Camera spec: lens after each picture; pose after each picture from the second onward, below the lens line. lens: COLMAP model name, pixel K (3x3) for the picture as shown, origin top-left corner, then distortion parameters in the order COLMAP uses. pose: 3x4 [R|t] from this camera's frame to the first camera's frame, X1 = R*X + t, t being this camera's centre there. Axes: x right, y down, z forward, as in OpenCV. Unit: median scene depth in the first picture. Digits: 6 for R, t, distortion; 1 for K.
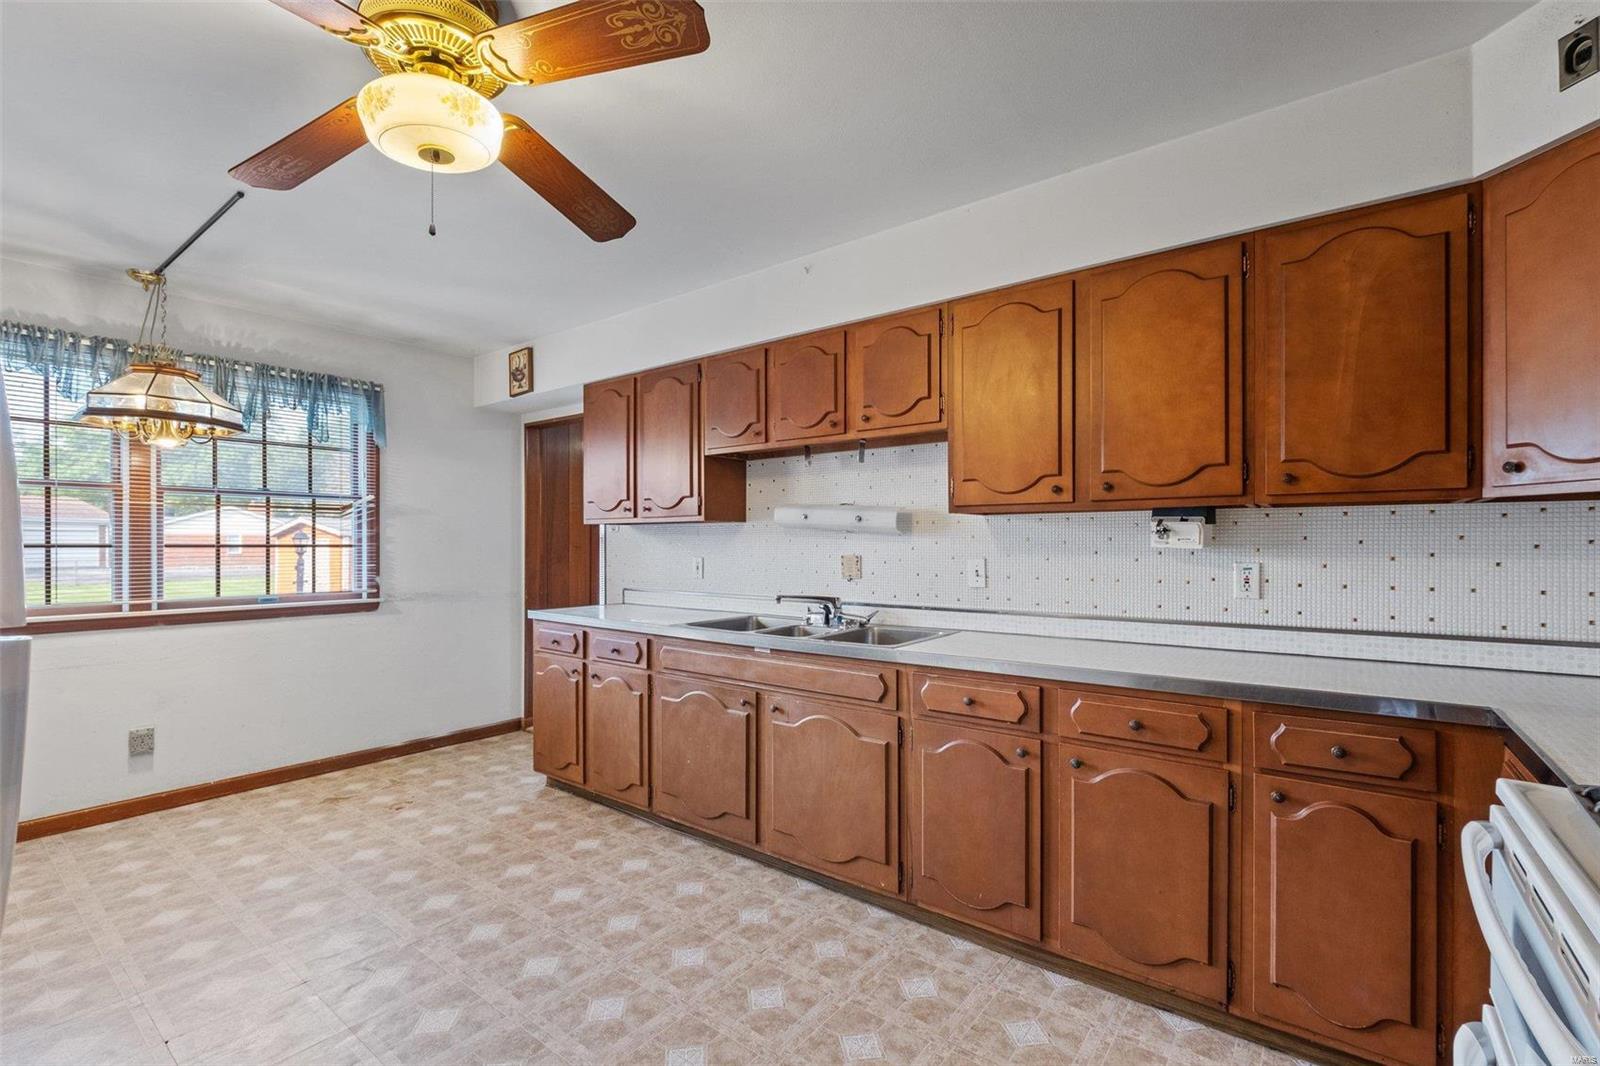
lens RADIAL K [[691.7, 0, 800.0], [0, 691.7, 533.0], [0, 0, 1]] dist [0.000148, 0.000000]
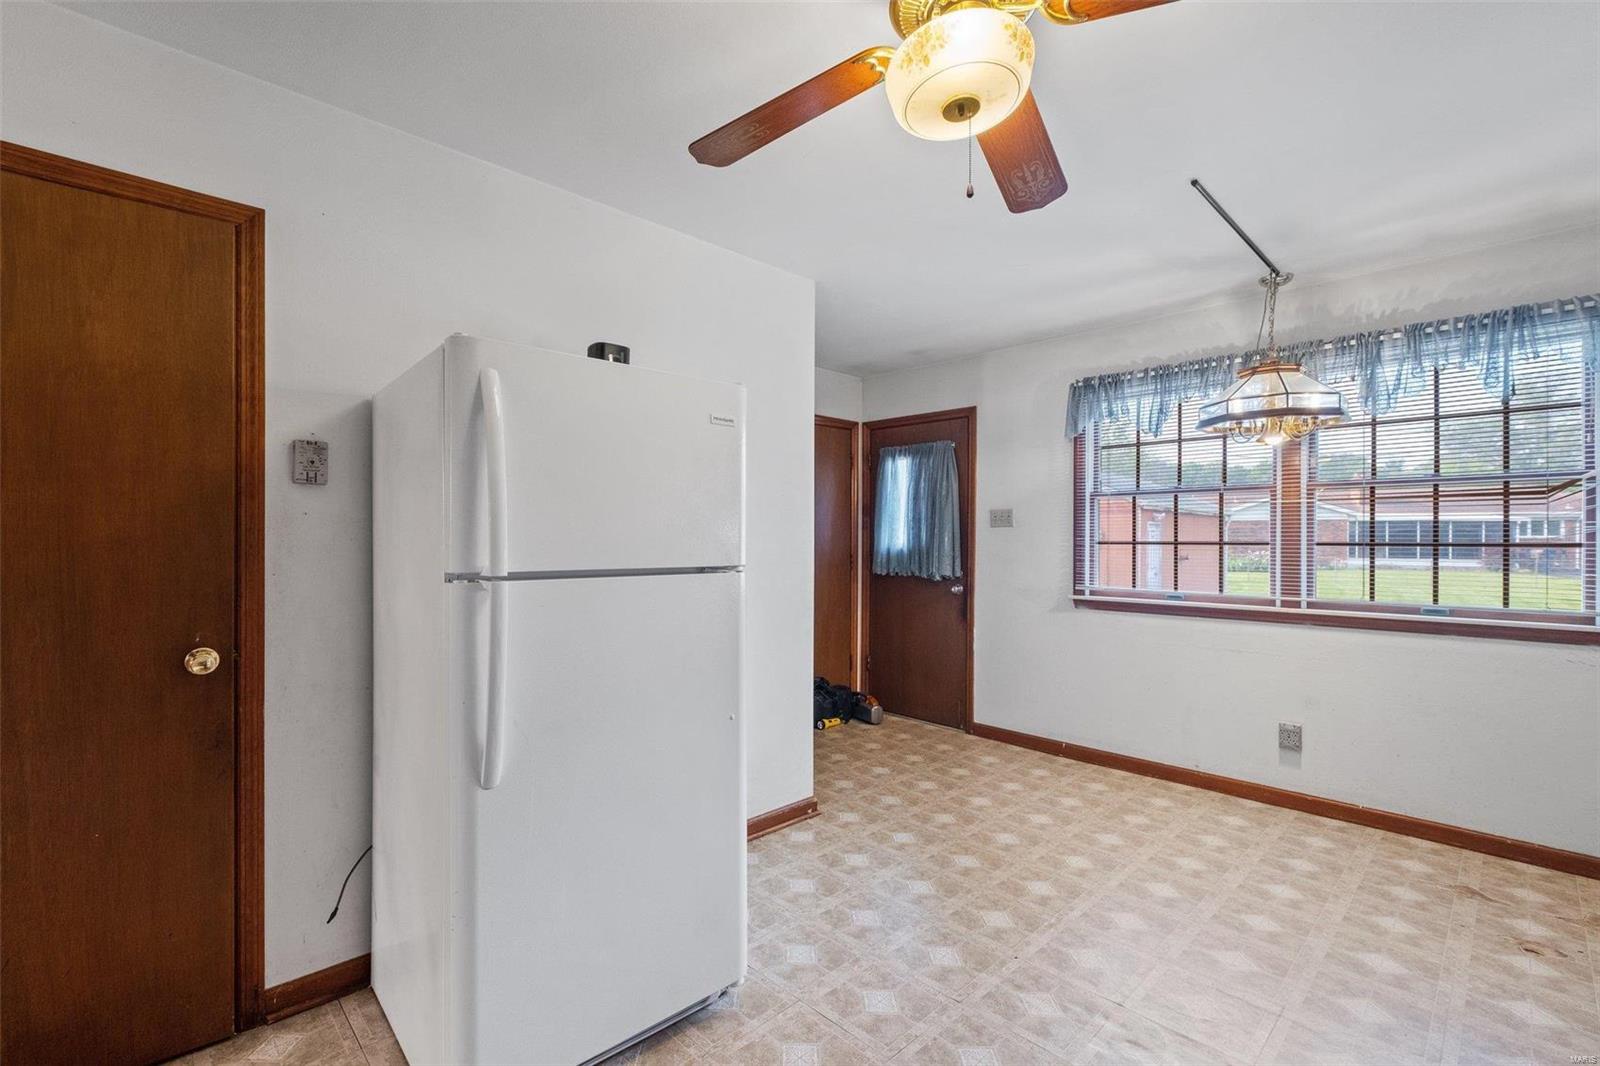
lens RADIAL K [[721.1, 0, 800.0], [0, 721.1, 533.0], [0, 0, 1]] dist [-0.000313, 0.000319]
pose [[-0.156251, -0.012481, -0.987638, 0.201757], [0.012816, 0.999810, -0.014662, 0.008919], [0.987634, -0.014949, -0.156062, 0.443886]]
